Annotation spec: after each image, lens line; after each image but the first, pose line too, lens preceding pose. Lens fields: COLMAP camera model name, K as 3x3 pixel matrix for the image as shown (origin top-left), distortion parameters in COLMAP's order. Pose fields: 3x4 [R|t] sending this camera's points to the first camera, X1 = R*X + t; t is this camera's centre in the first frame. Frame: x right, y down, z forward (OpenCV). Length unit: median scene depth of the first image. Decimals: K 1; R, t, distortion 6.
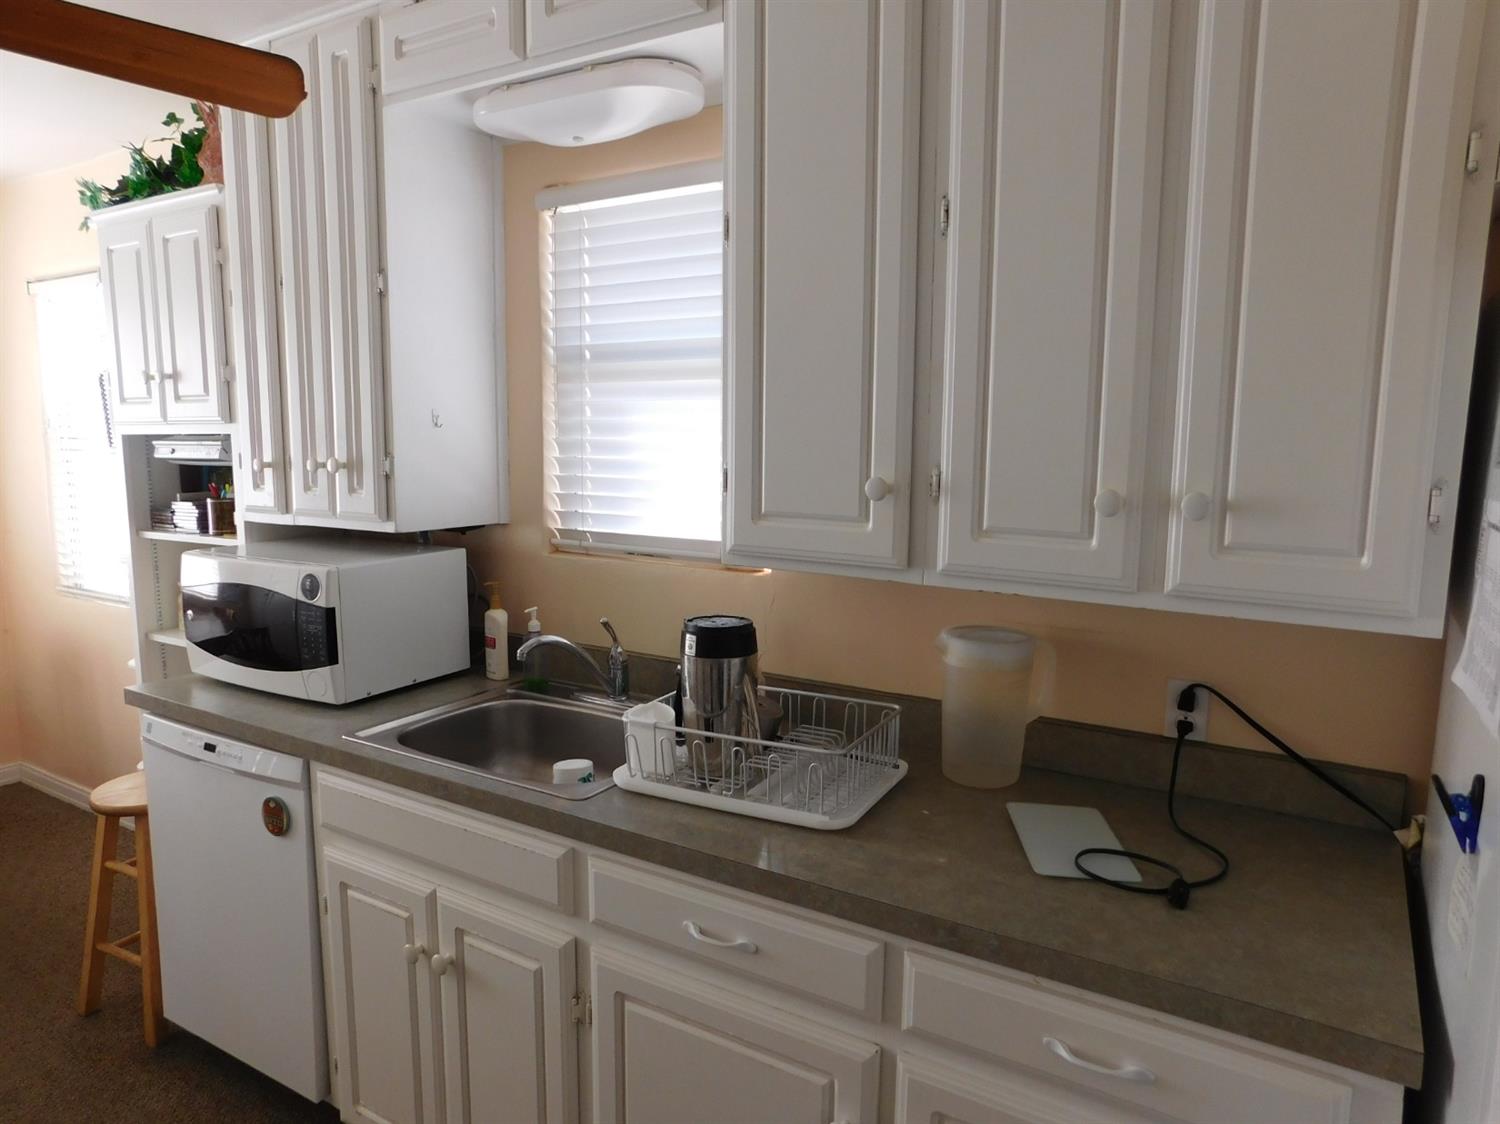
lens RADIAL K [[997.4, 0, 746.0], [0, 997.4, 562.7], [0, 0, 1]] dist [-0.052650, 0.039808]
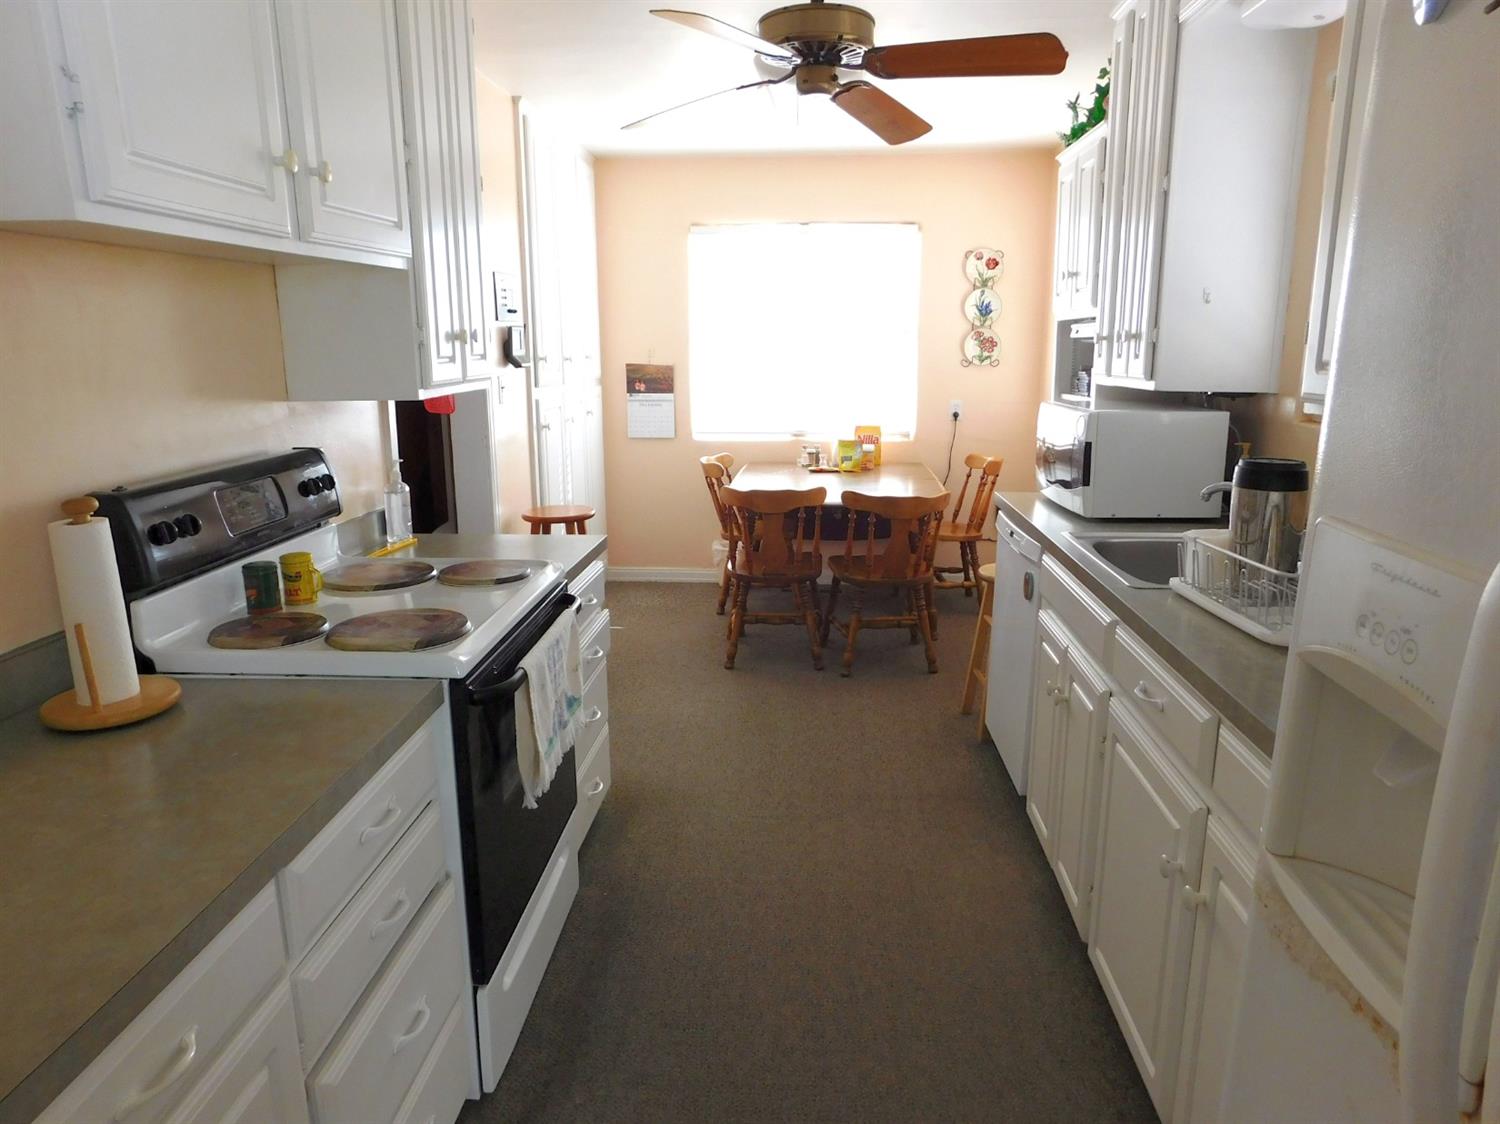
lens RADIAL K [[997.4, 0, 745.4], [0, 997.4, 555.3], [0, 0, 1]] dist [-0.052650, 0.039808]
pose [[0.475364, 0.180439, -0.861087, 0.461774], [-0.116941, 0.983017, 0.141432, 0.052711], [0.871983, 0.033465, 0.488391, -0.035397]]
